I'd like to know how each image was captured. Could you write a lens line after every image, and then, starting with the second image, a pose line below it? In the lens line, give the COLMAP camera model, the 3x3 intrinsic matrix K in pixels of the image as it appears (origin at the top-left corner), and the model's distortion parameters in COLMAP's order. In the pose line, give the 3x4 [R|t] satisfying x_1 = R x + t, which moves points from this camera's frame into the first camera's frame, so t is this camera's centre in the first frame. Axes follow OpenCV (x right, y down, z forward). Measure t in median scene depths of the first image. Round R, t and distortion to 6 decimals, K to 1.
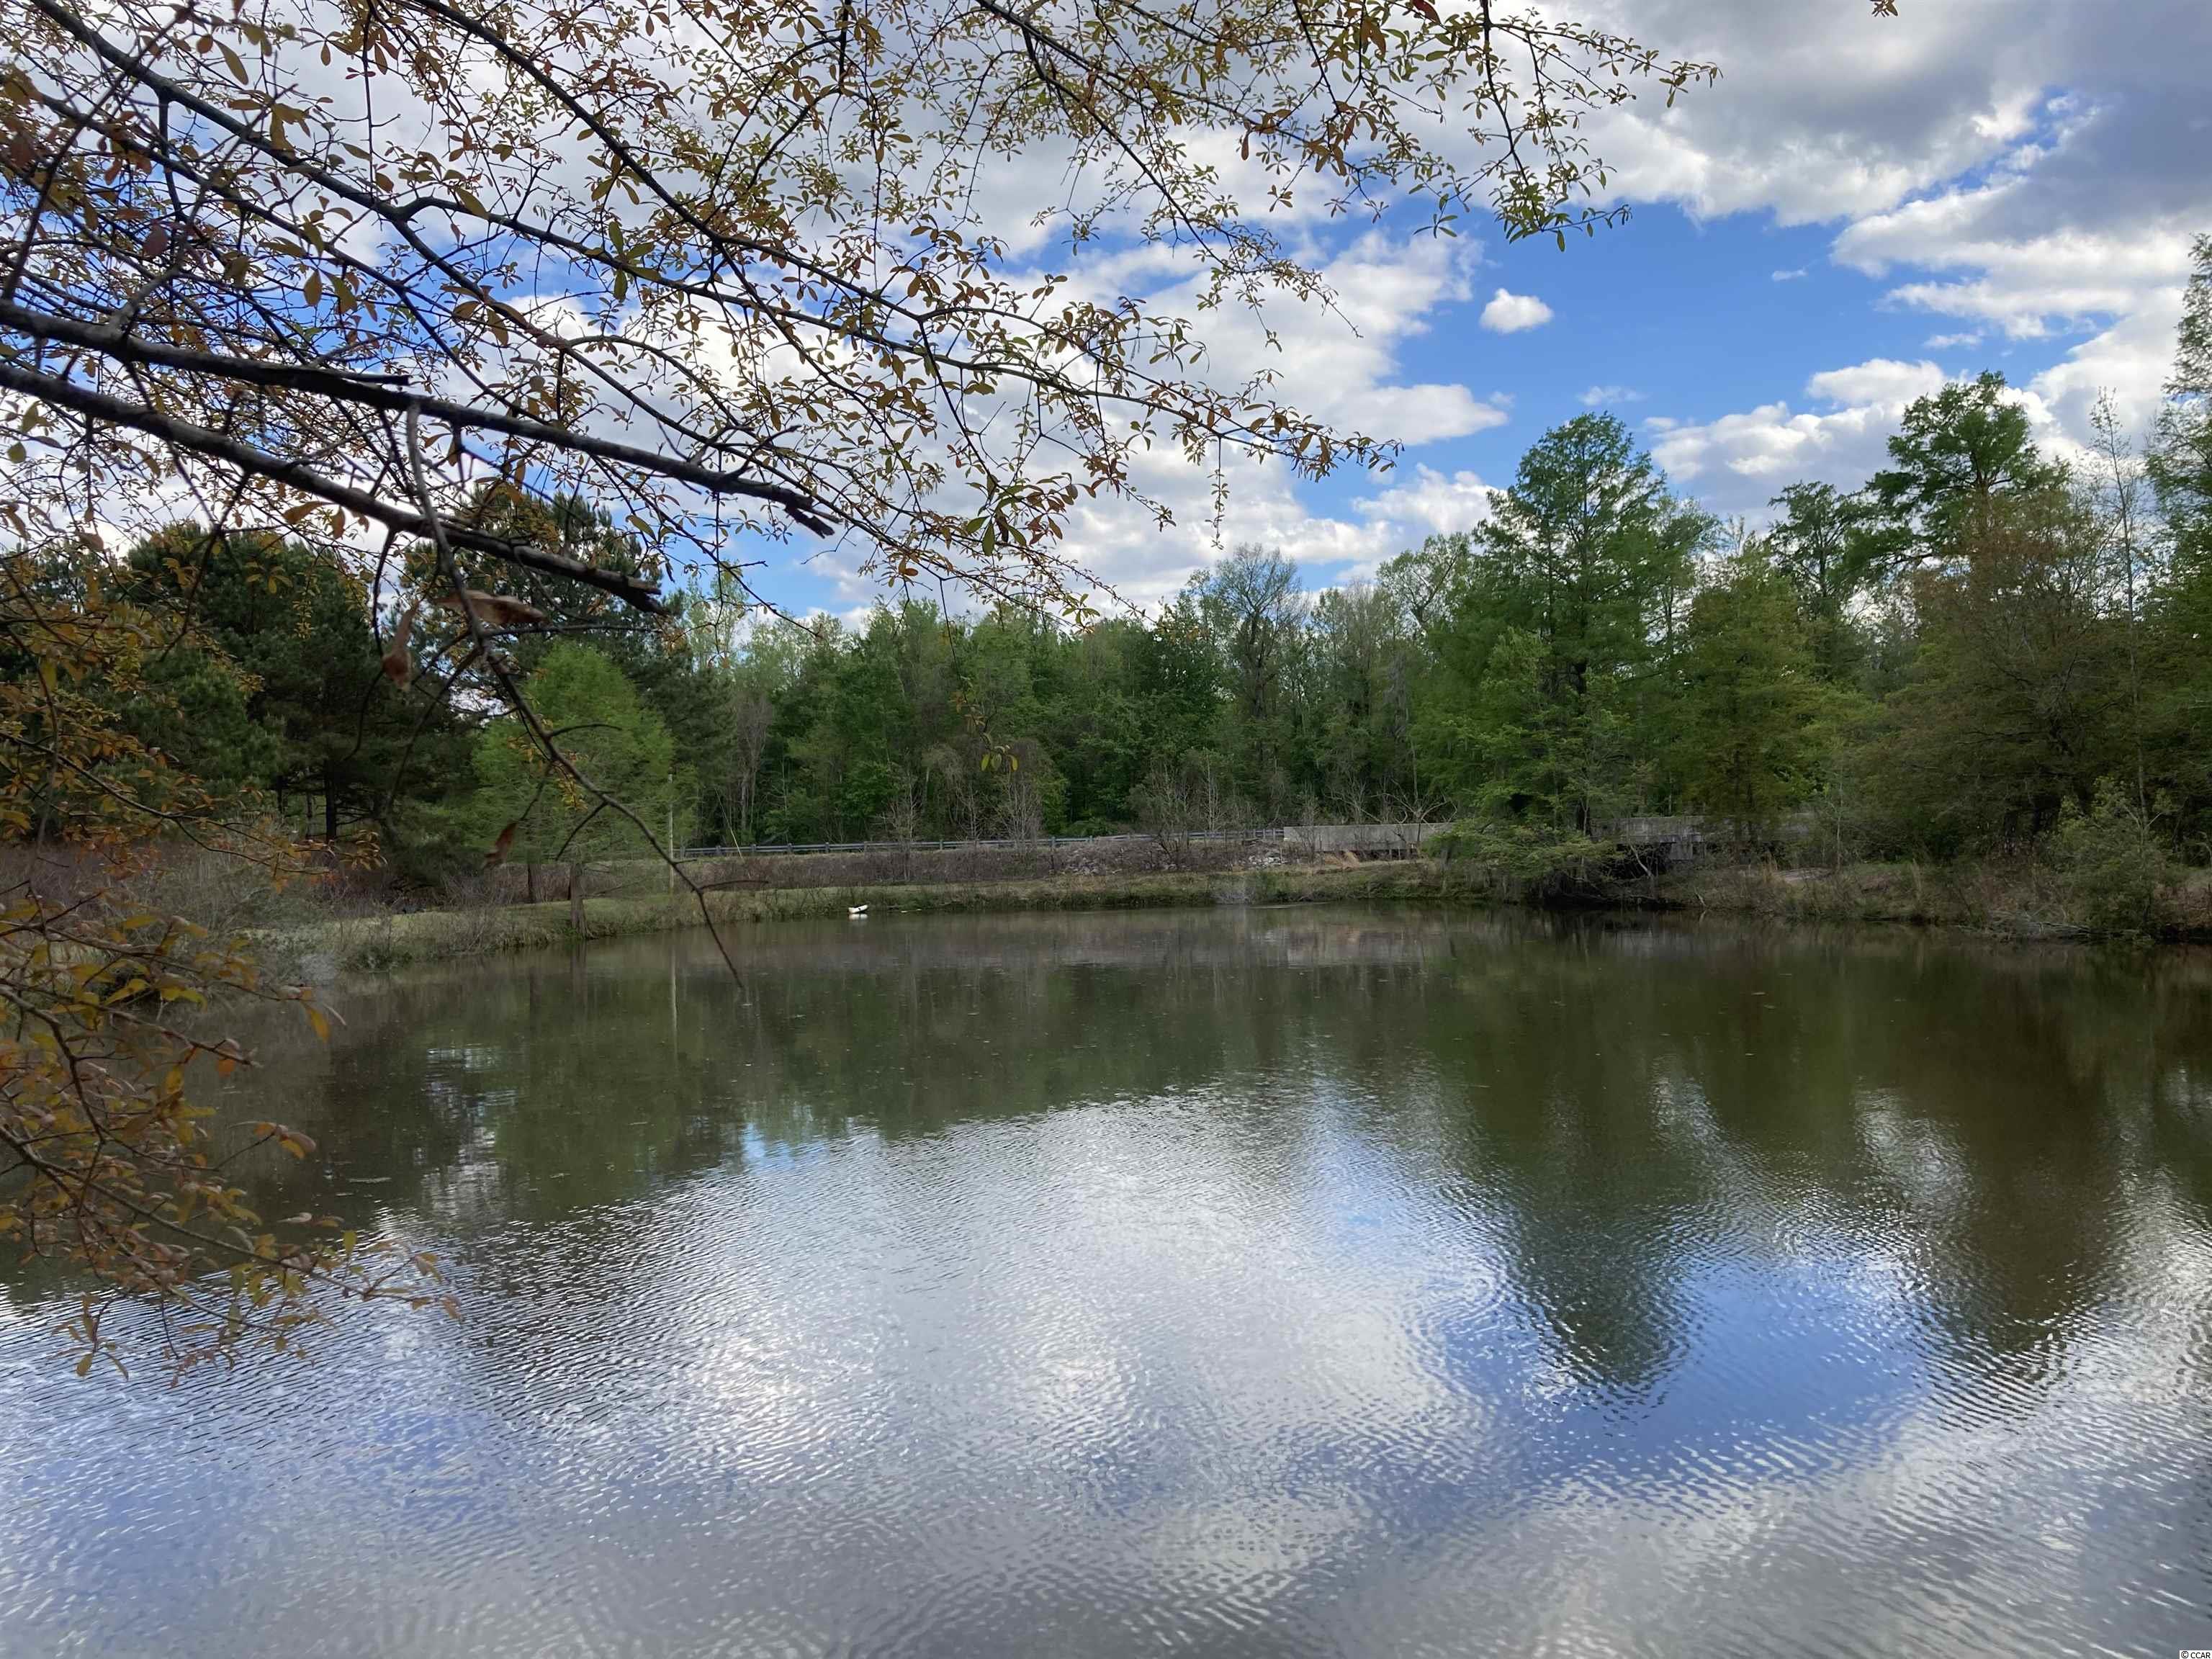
lens RADIAL K [[1791.7, 0, 1106.0], [0, 1791.7, 829.5], [0, 0, 1]] dist [0.085445, -0.145866]
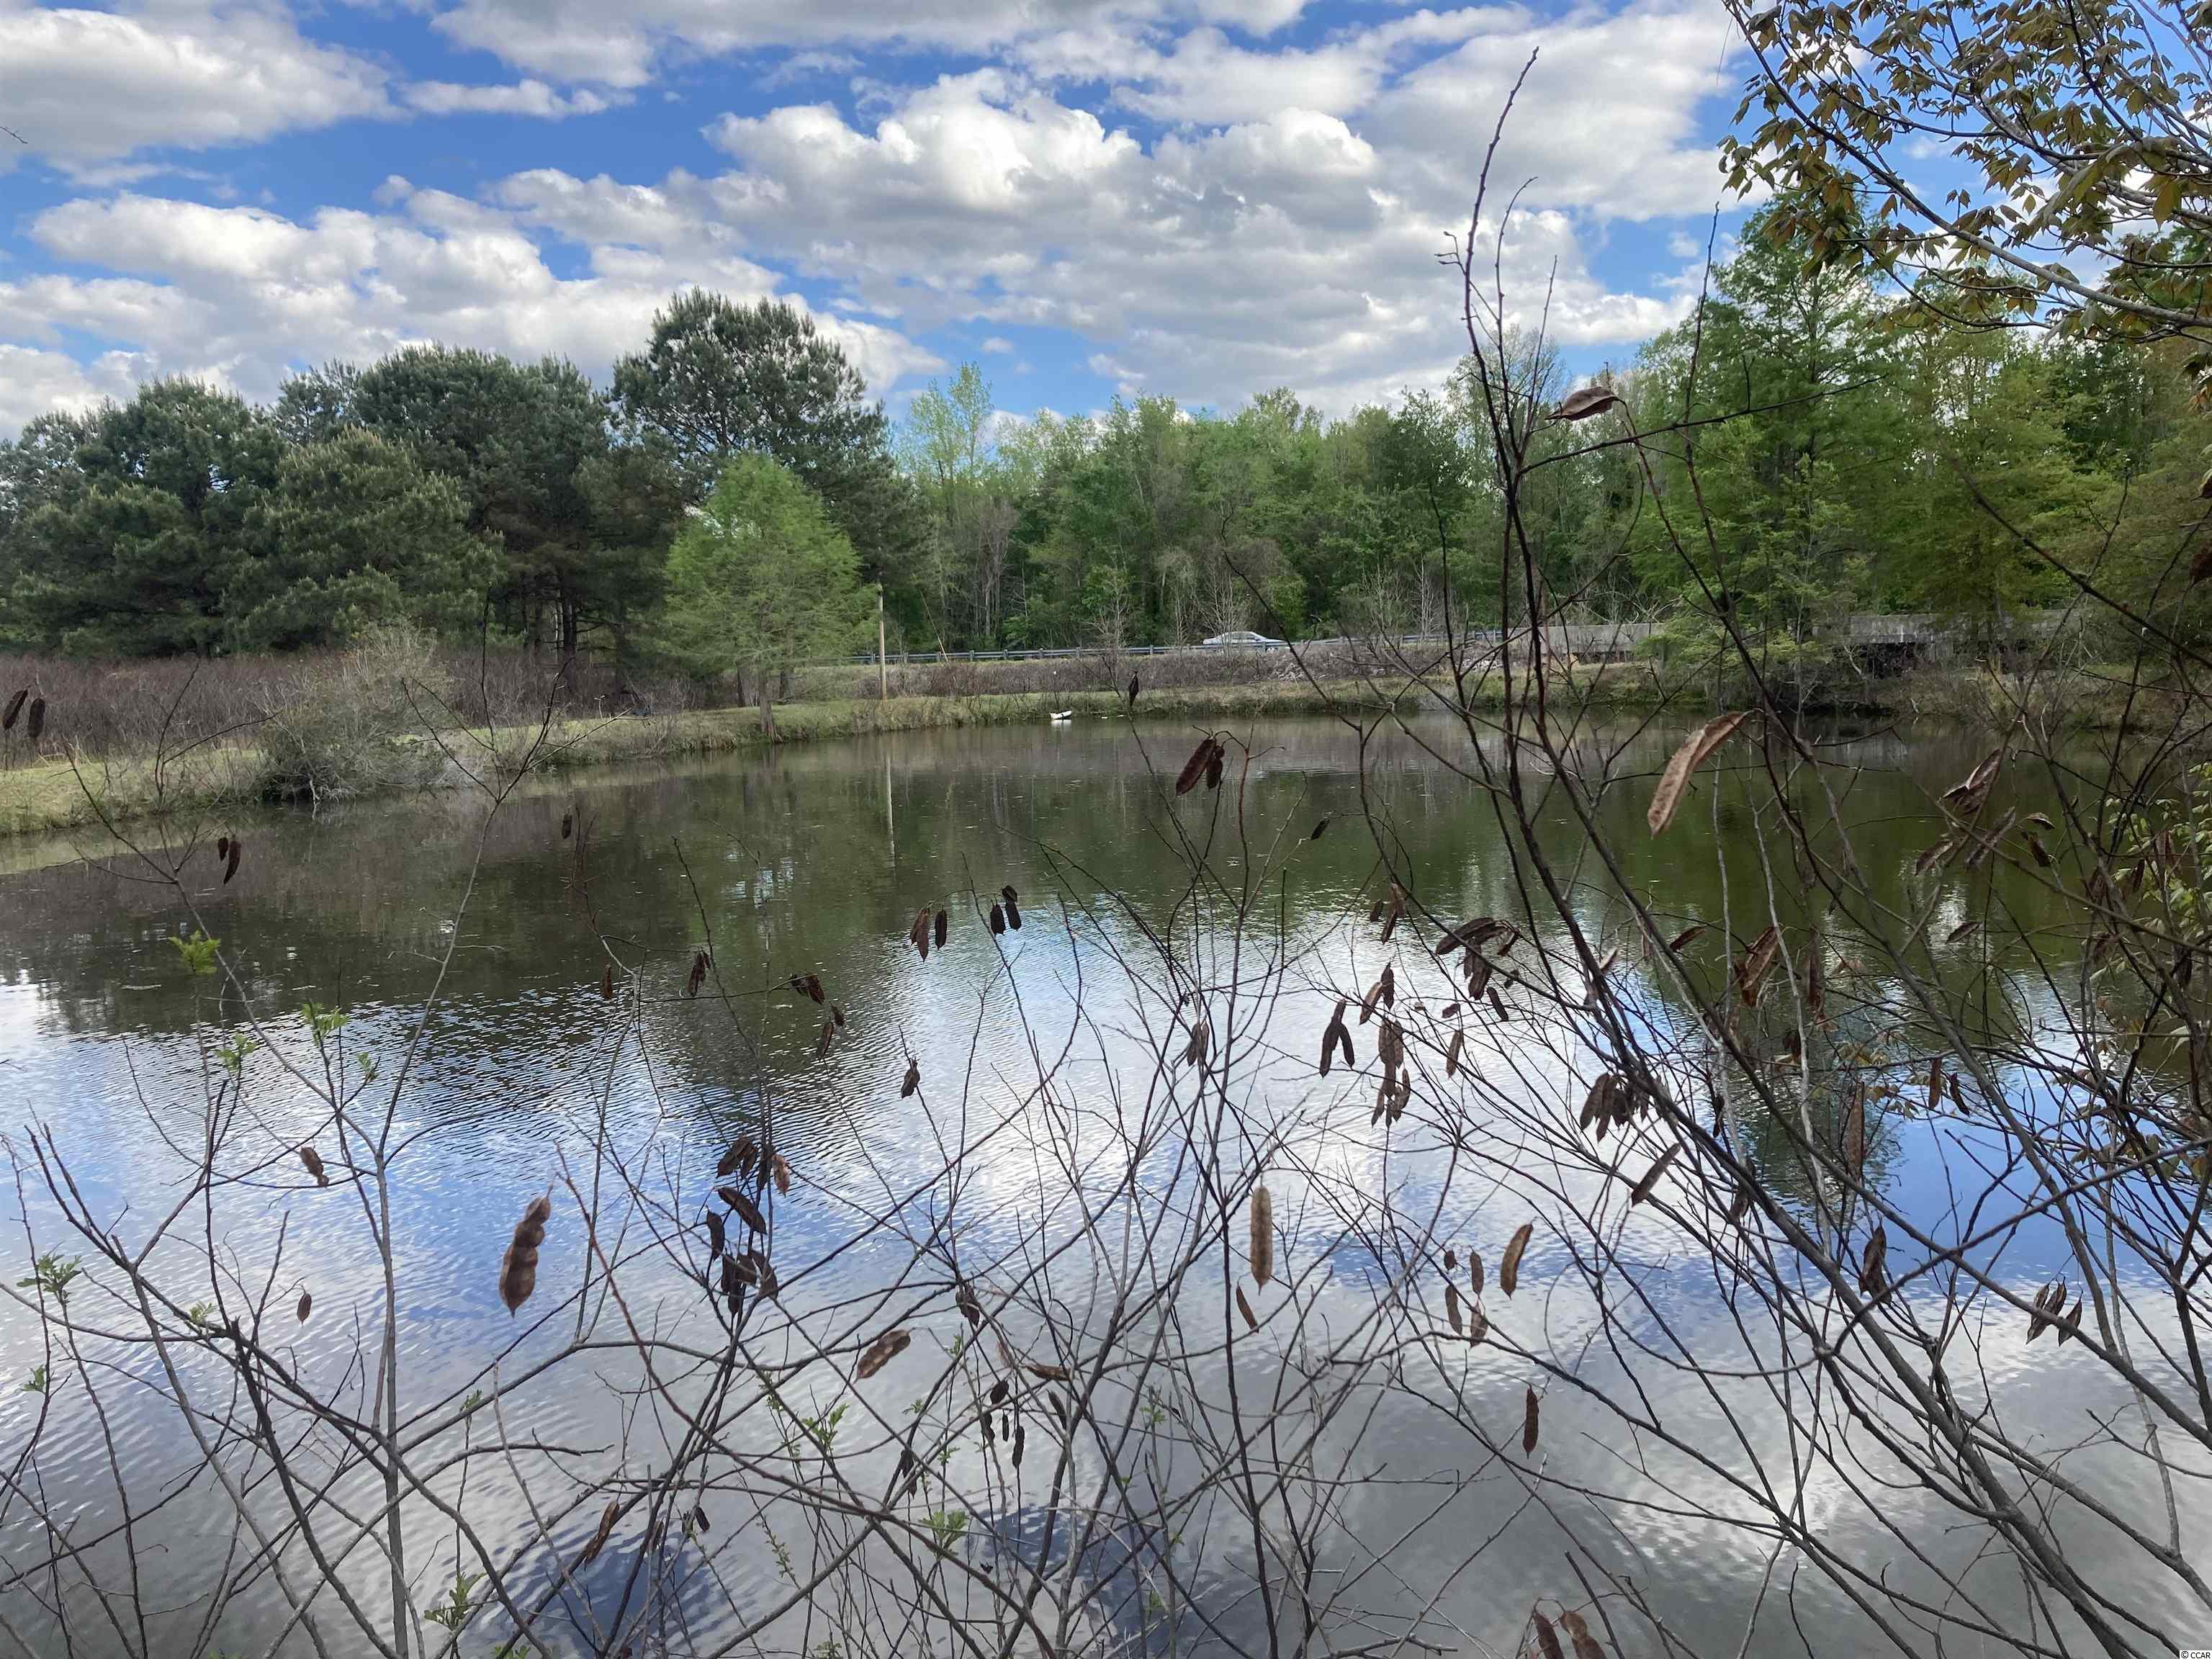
lens RADIAL K [[1791.7, 0, 1106.0], [0, 1791.7, 829.5], [0, 0, 1]] dist [0.085445, -0.145866]
pose [[0.985843, 0.011728, -0.167260, 0.056725], [0.006671, 0.994018, 0.109015, -0.001480], [0.167538, -0.108588, 0.979867, 0.004741]]
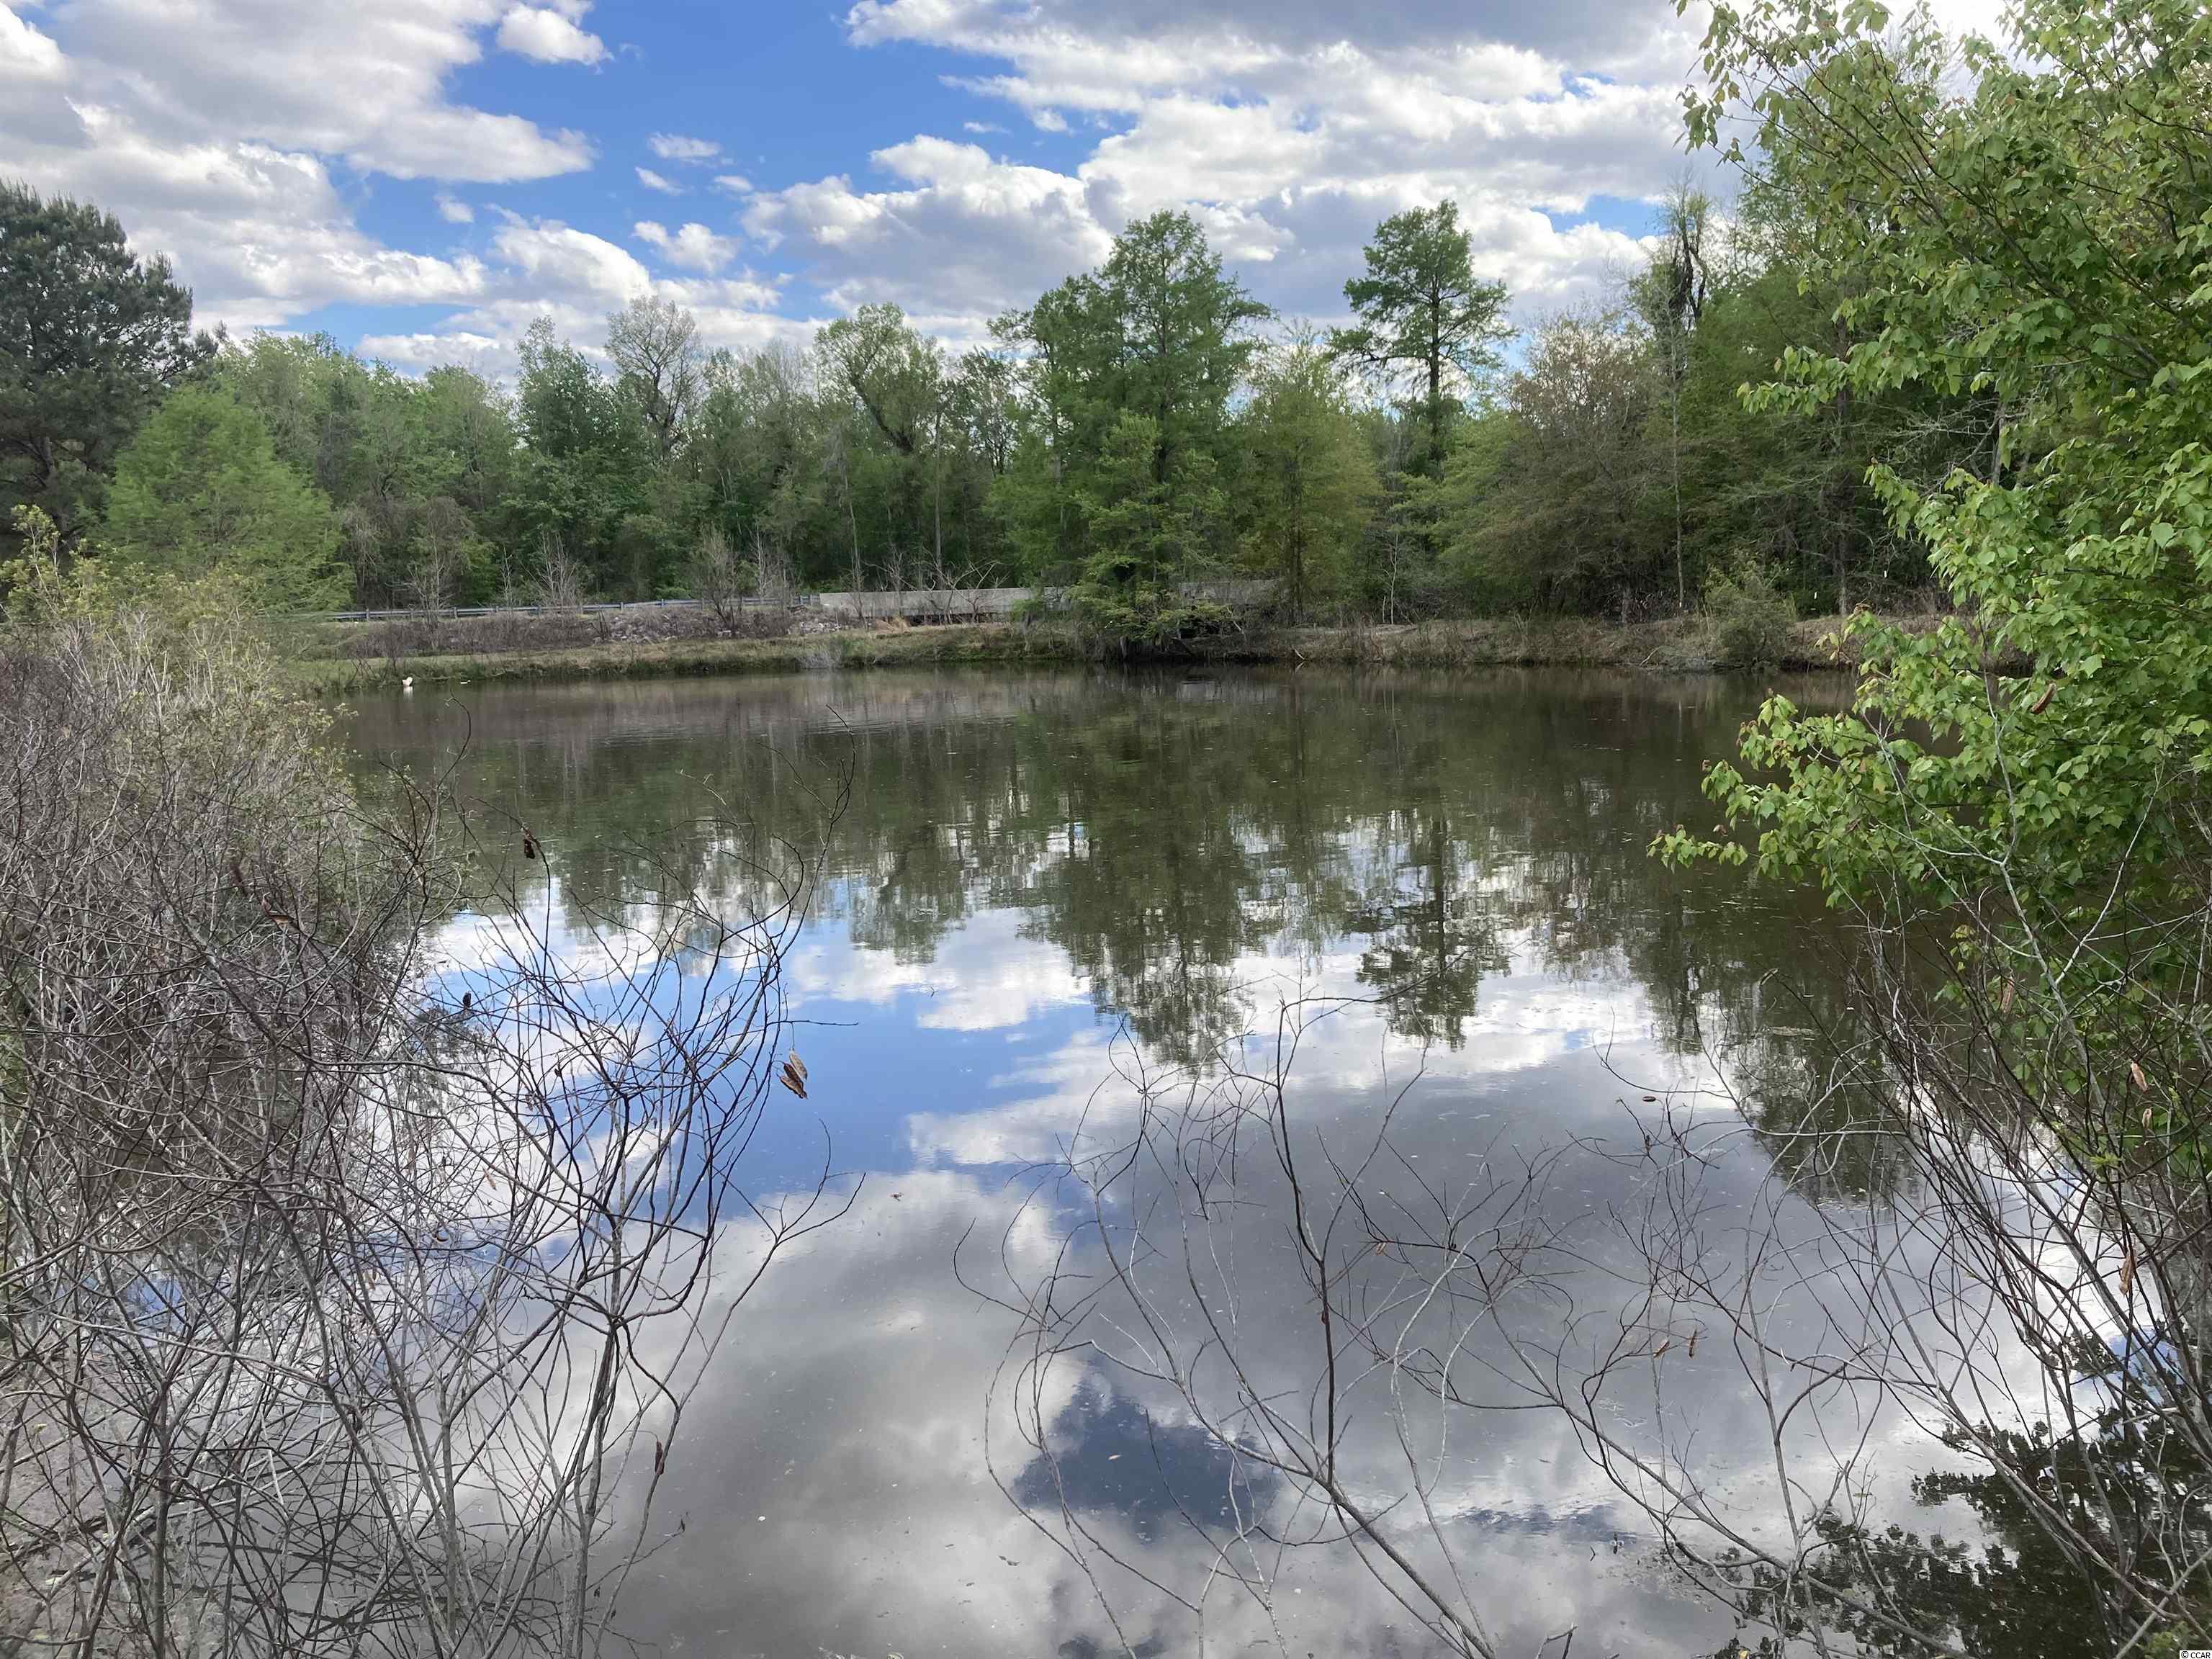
lens RADIAL K [[1791.7, 0, 1106.0], [0, 1791.7, 829.5], [0, 0, 1]] dist [0.085445, -0.145866]
pose [[0.882884, -0.062139, 0.465463, -0.259227], [0.002811, 0.991888, 0.127084, 0.002387], [-0.469584, -0.110892, 0.875896, 0.001708]]
